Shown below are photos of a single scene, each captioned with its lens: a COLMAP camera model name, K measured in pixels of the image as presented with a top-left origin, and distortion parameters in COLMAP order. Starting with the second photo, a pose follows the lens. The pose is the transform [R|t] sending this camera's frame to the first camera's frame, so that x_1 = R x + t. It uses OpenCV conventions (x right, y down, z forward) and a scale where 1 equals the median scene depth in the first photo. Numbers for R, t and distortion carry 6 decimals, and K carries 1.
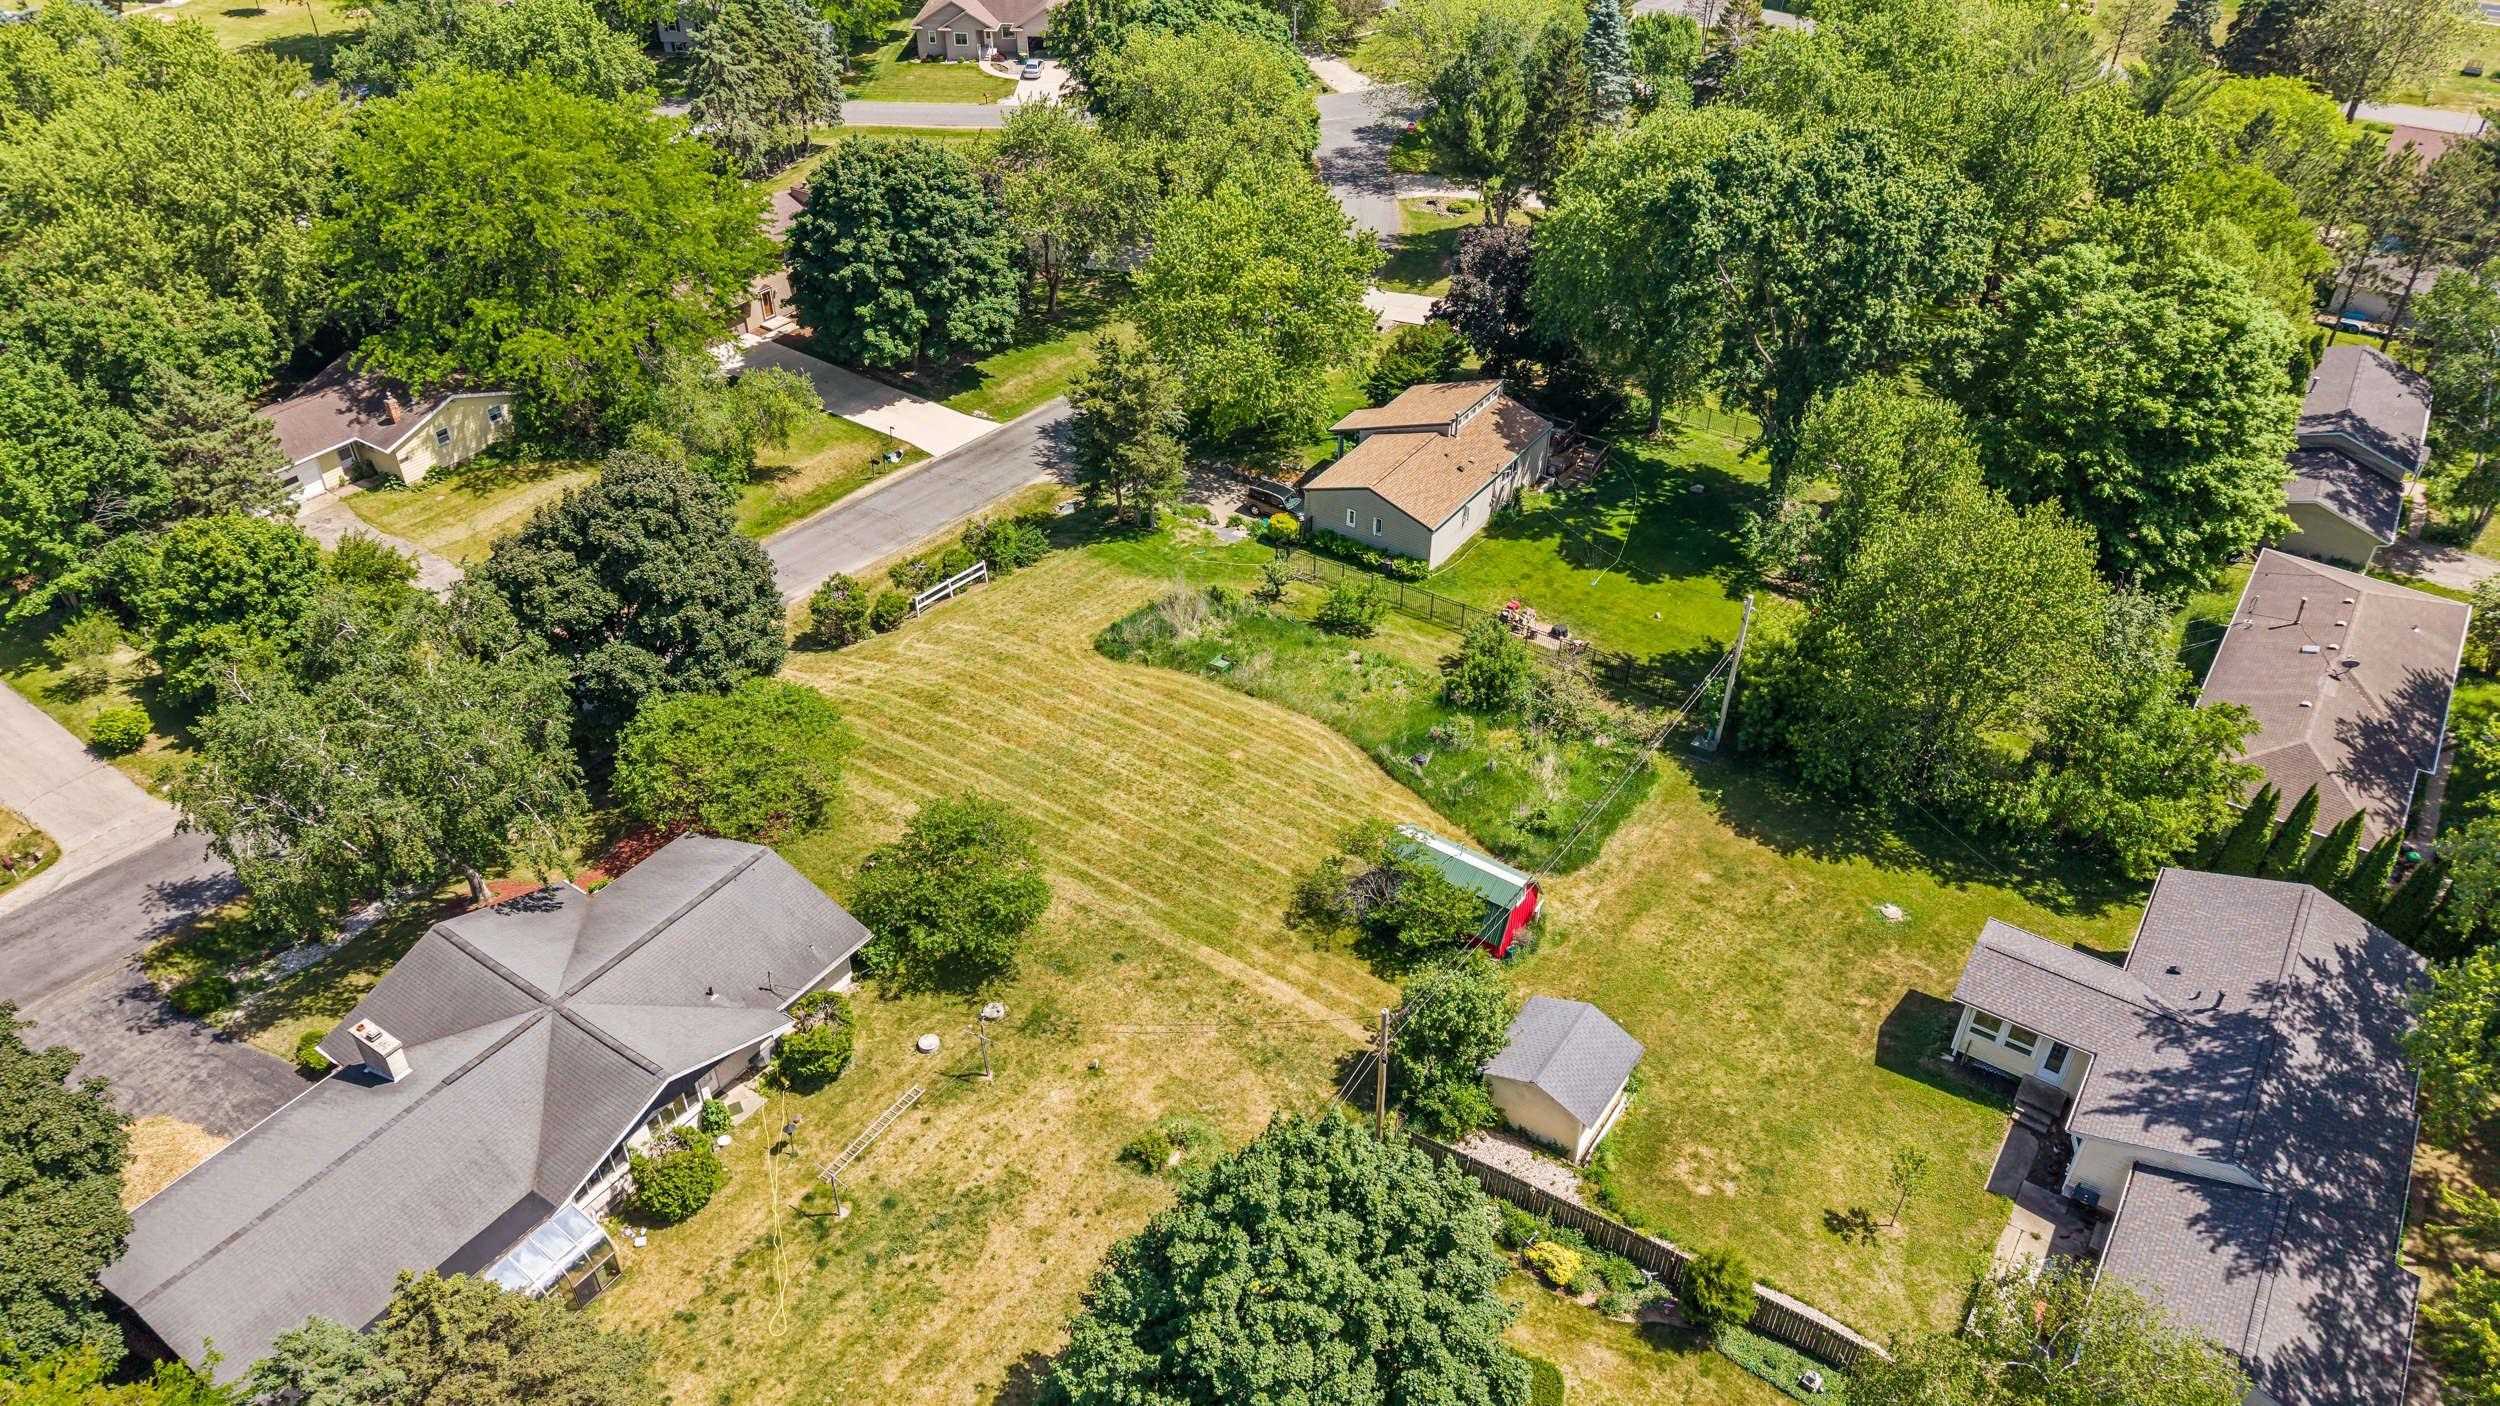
lens RADIAL K [[1635.2, 0, 1251.9], [0, 1635.2, 730.5], [0, 0, 1]] dist [0.027276, -0.002971]
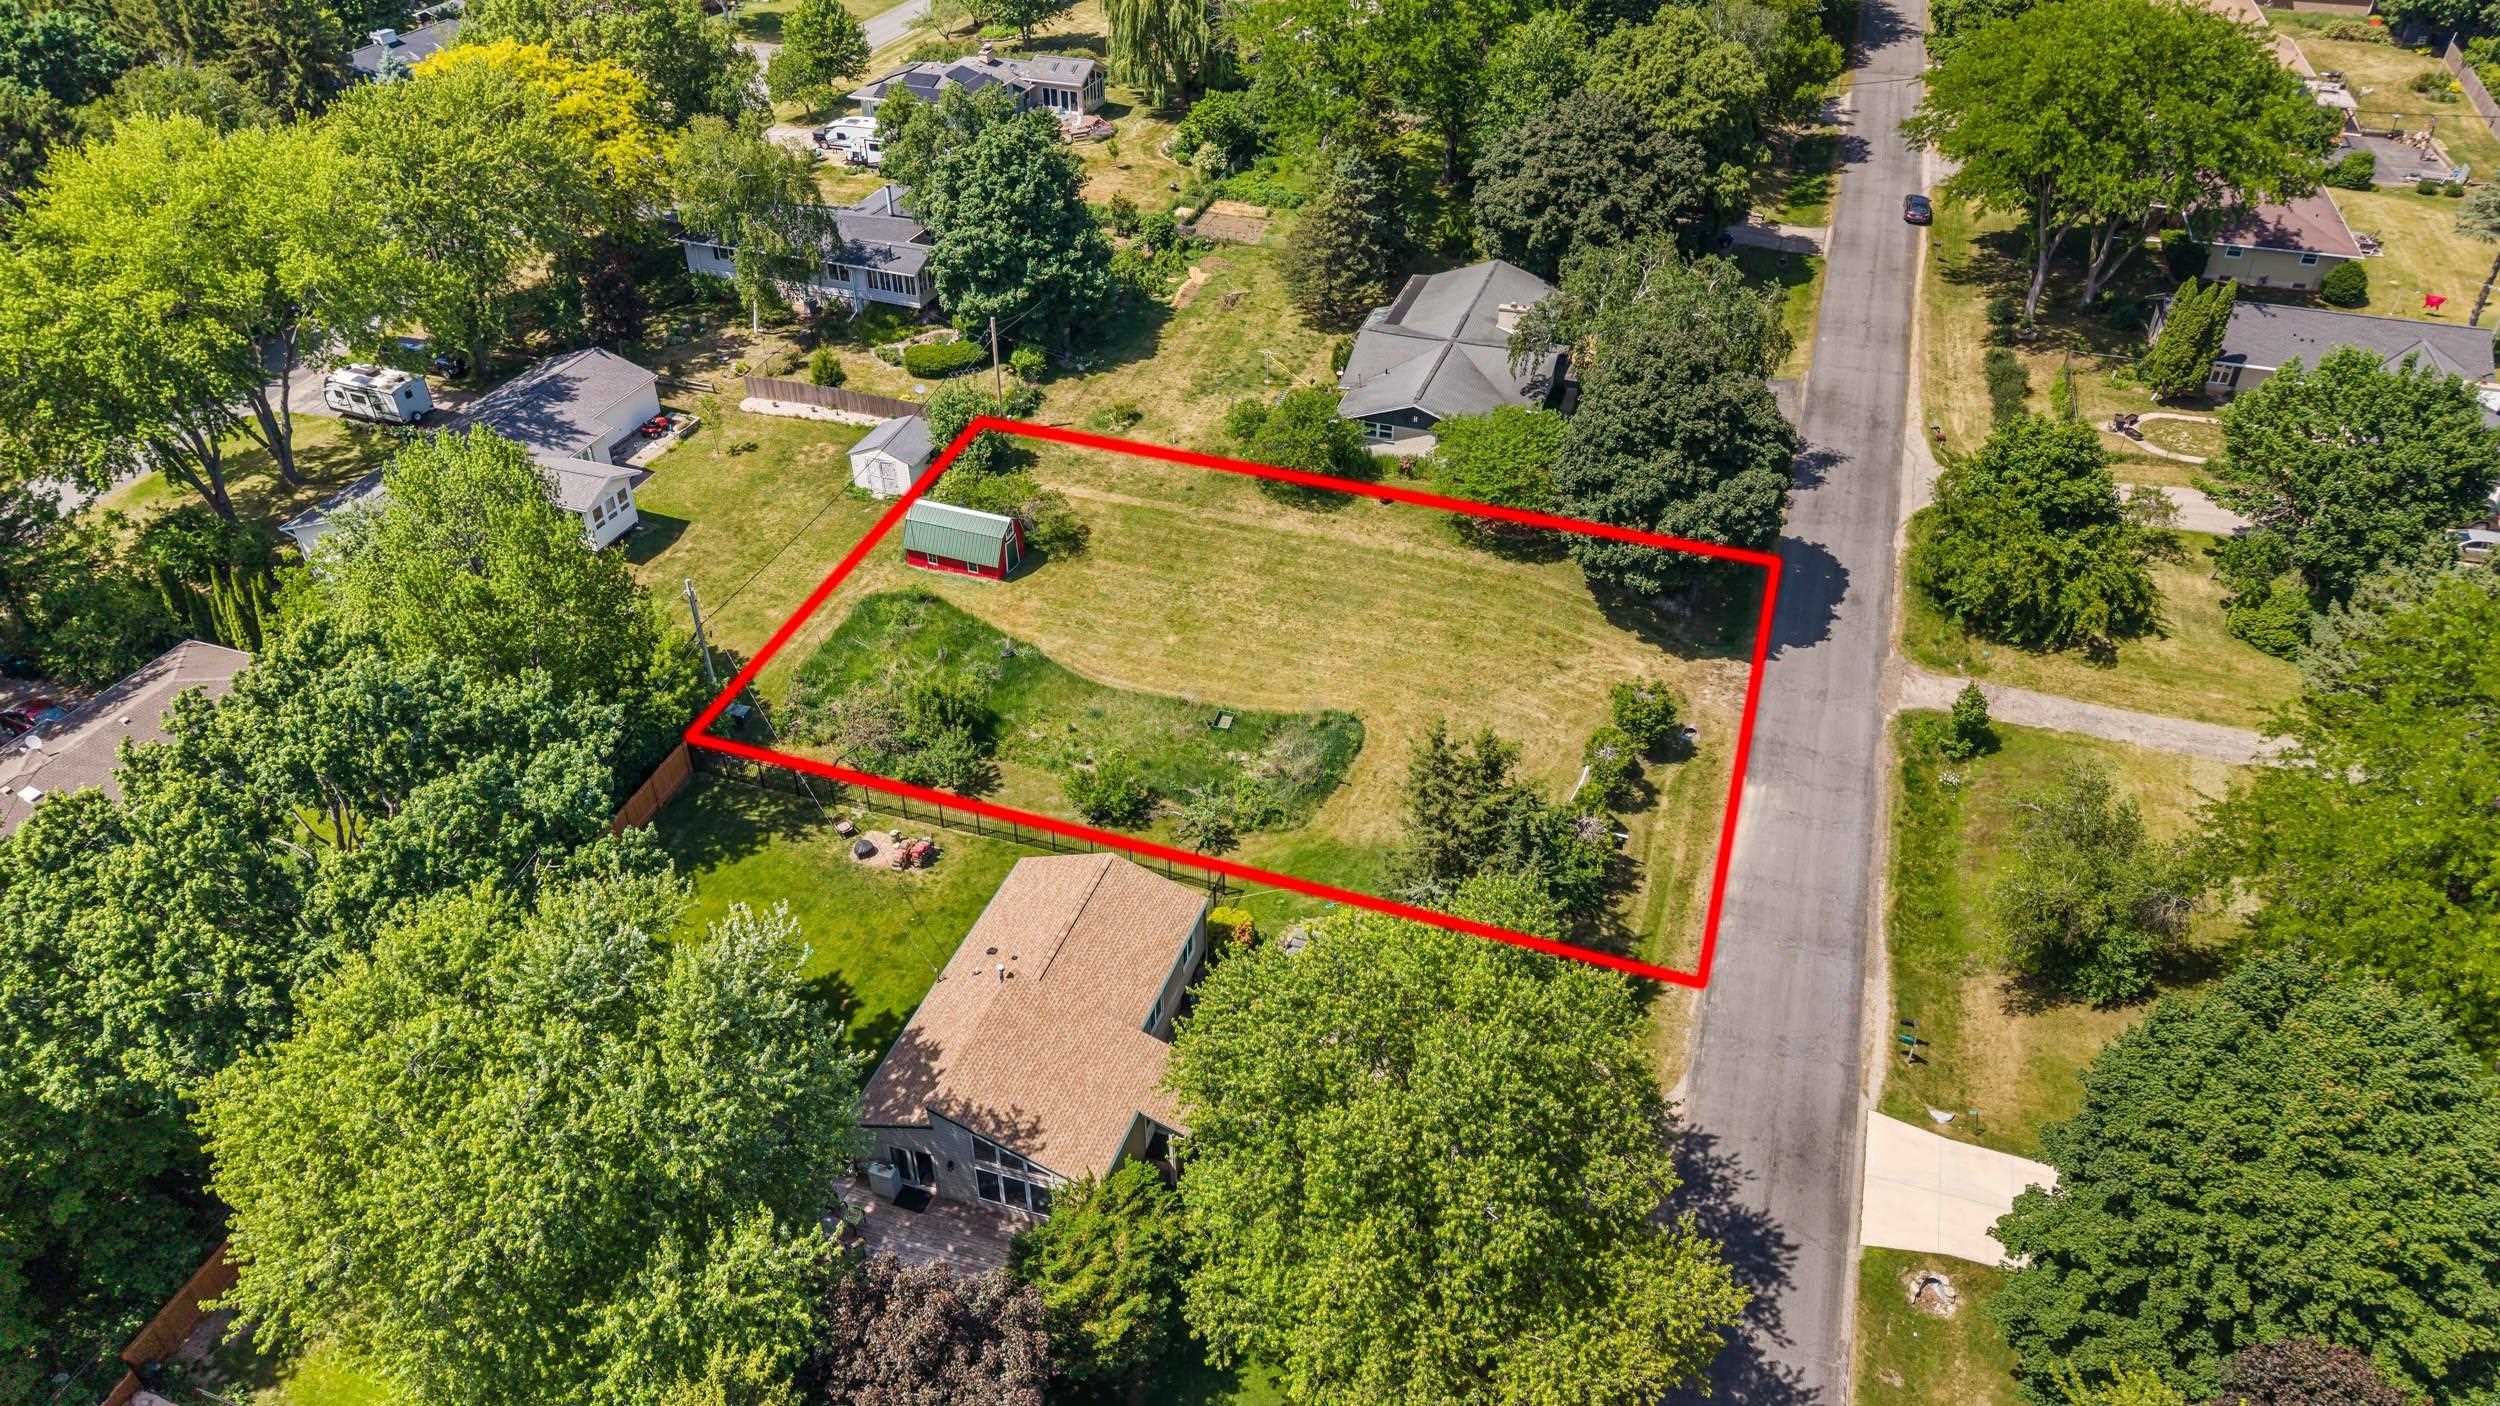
lens RADIAL K [[1683.8, 0, 1250.0], [0, 1683.8, 703.0], [0, 0, 1]] dist [0.011415, -0.003521]
pose [[-0.963136, 0.156529, -0.218787, 0.151326], [-0.163889, 0.303526, 0.938623, -0.814311], [0.213330, 0.939878, -0.266684, 1.041269]]
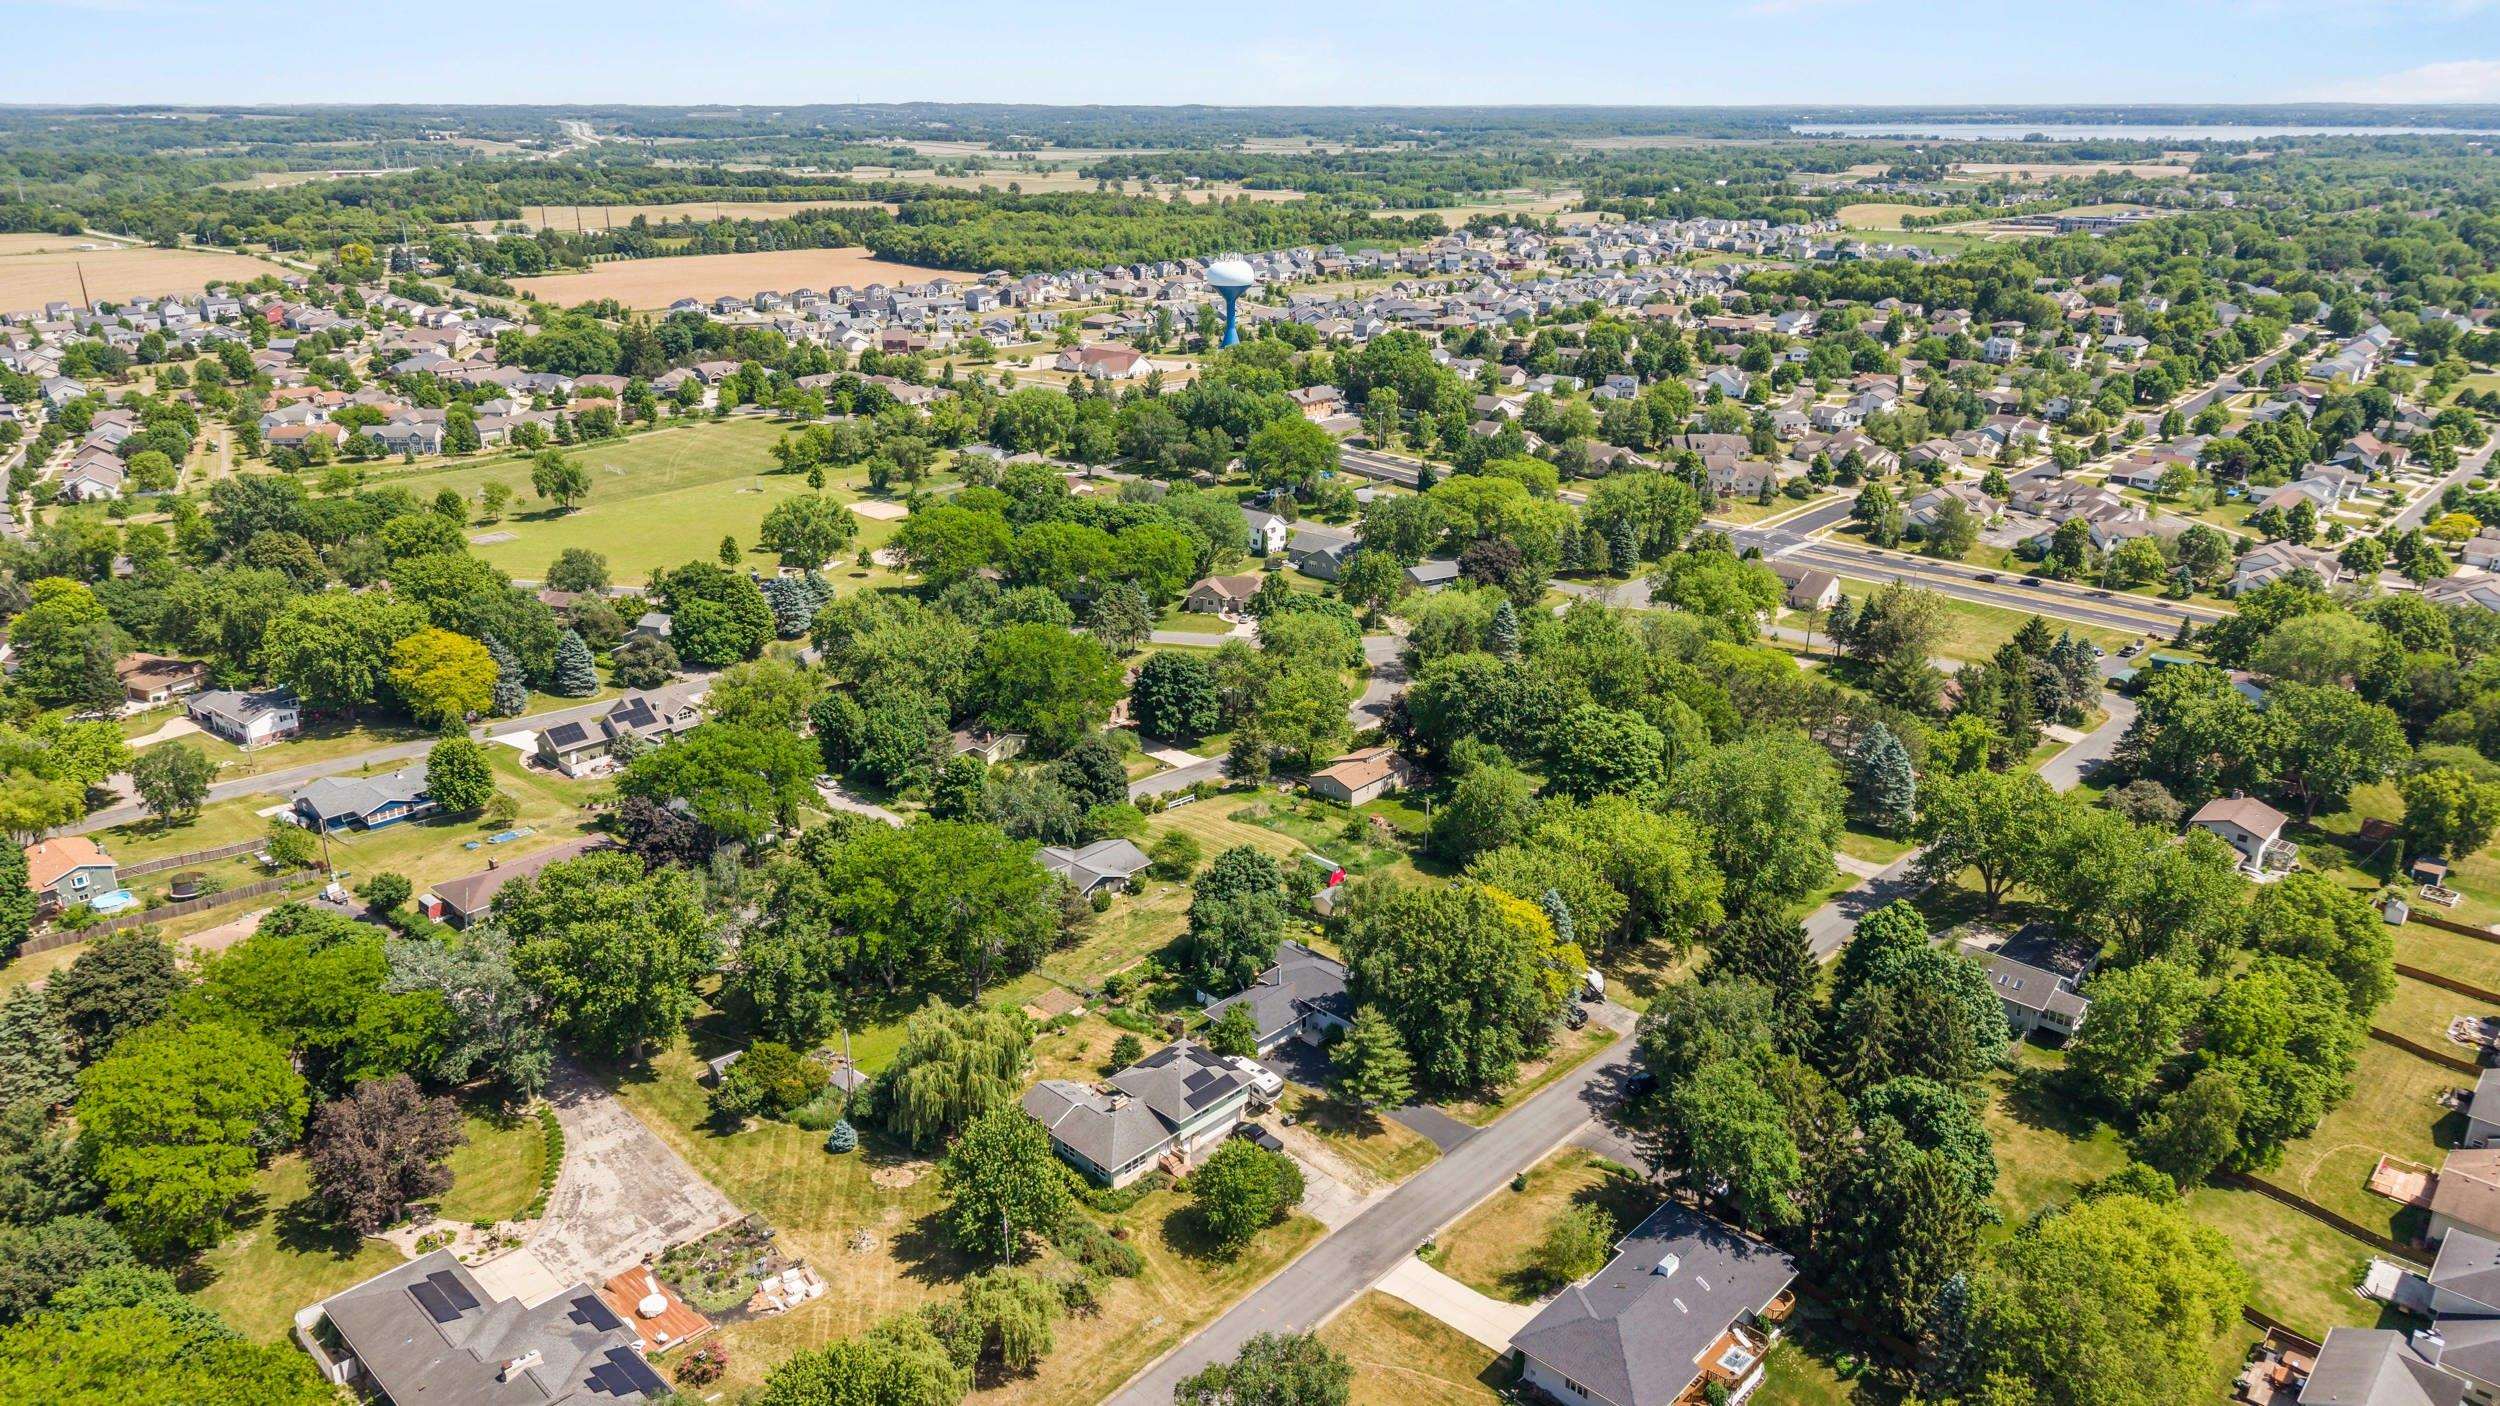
lens RADIAL K [[1683.8, 0, 1250.0], [0, 1683.8, 703.0], [0, 0, 1]] dist [0.011415, -0.003521]
pose [[0.988430, 0.046644, -0.144325, 0.309082], [-0.088678, 0.949682, -0.300402, 0.550328], [0.123051, 0.309725, 0.942830, -1.596874]]
